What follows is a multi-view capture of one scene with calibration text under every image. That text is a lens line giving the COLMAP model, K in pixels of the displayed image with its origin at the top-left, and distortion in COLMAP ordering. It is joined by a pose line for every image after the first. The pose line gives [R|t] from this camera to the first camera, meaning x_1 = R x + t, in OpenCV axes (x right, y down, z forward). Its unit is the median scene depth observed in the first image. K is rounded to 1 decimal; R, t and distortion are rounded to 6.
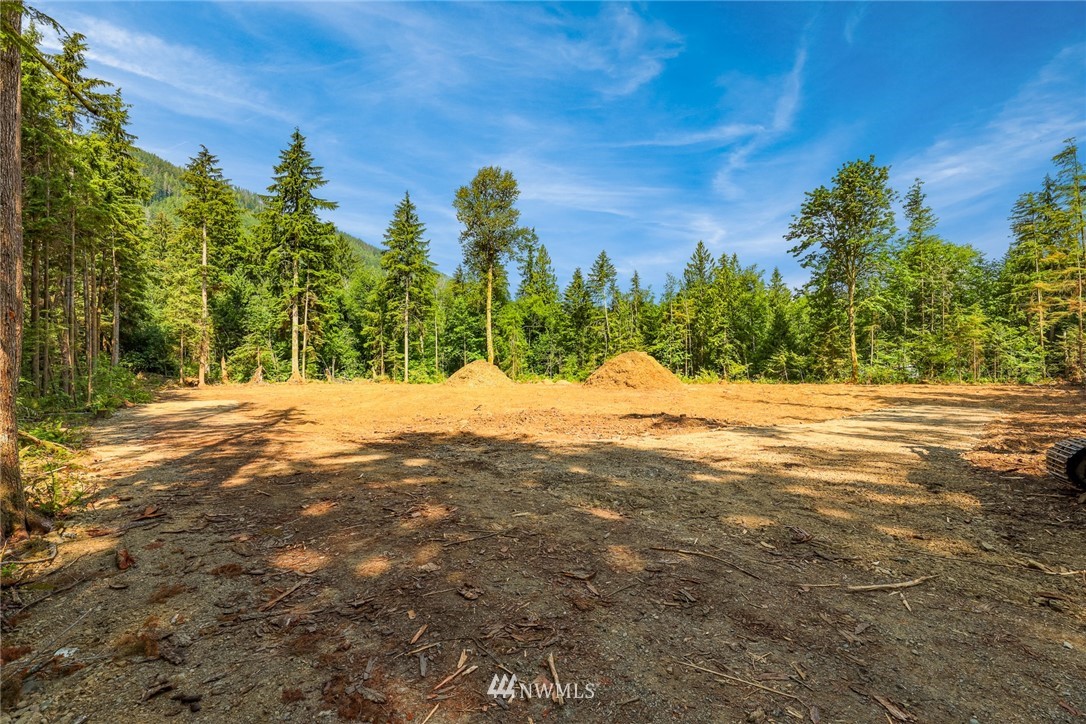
lens RADIAL K [[438.9, 0, 540.8], [0, 438.9, 367.6], [0, 0, 1]] dist [-0.003761, -0.001182]
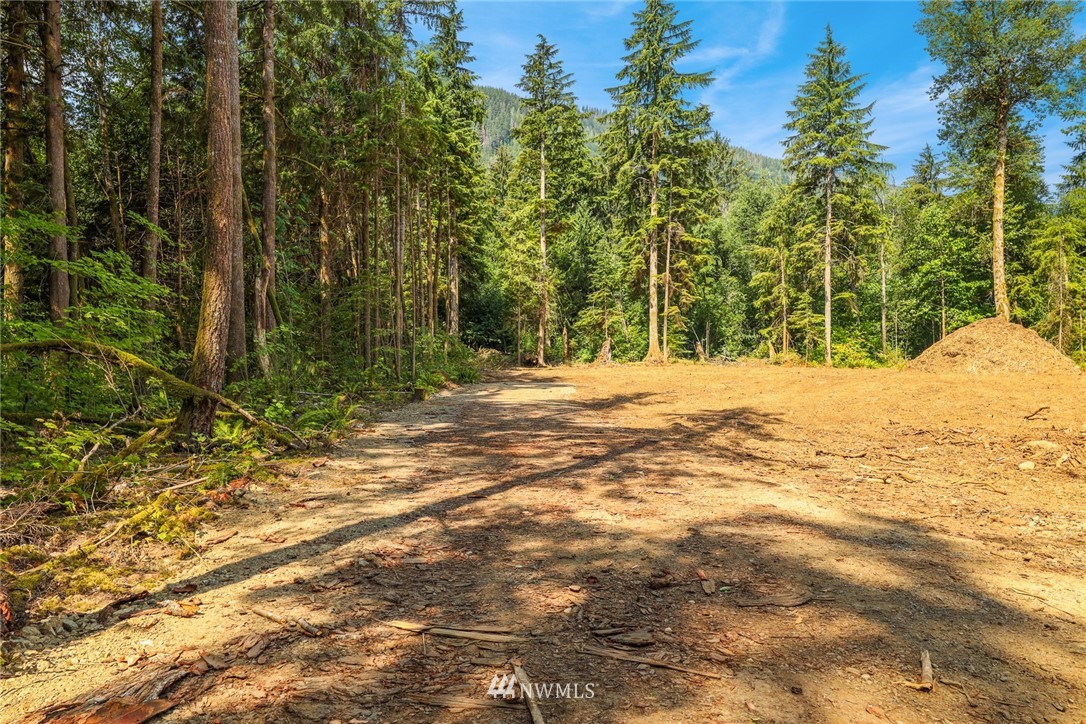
lens RADIAL K [[688.6, 0, 552.3], [0, 688.6, 358.9], [0, 0, 1]] dist [0.009426, 0.001271]
pose [[0.791573, 0.005602, -0.611049, -0.048844], [0.004198, 0.999885, 0.014606, 0.012141], [0.611060, -0.014127, 0.791458, 0.088225]]
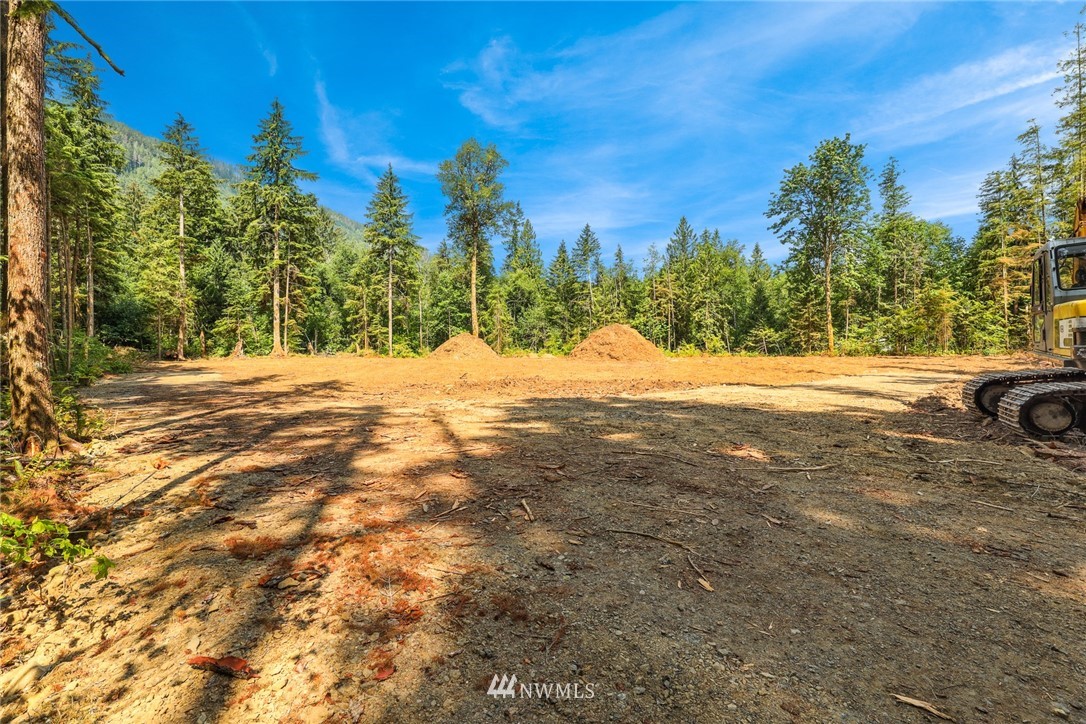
lens RADIAL K [[441.3, 0, 540.8], [0, 441.3, 350.6], [0, 0, 1]] dist [-0.003547, -0.000489]
pose [[0.999447, -0.001361, 0.033224, 0.001160], [0.000921, 0.999912, 0.013228, 0.008211], [-0.033239, -0.013190, 0.999360, -0.012367]]
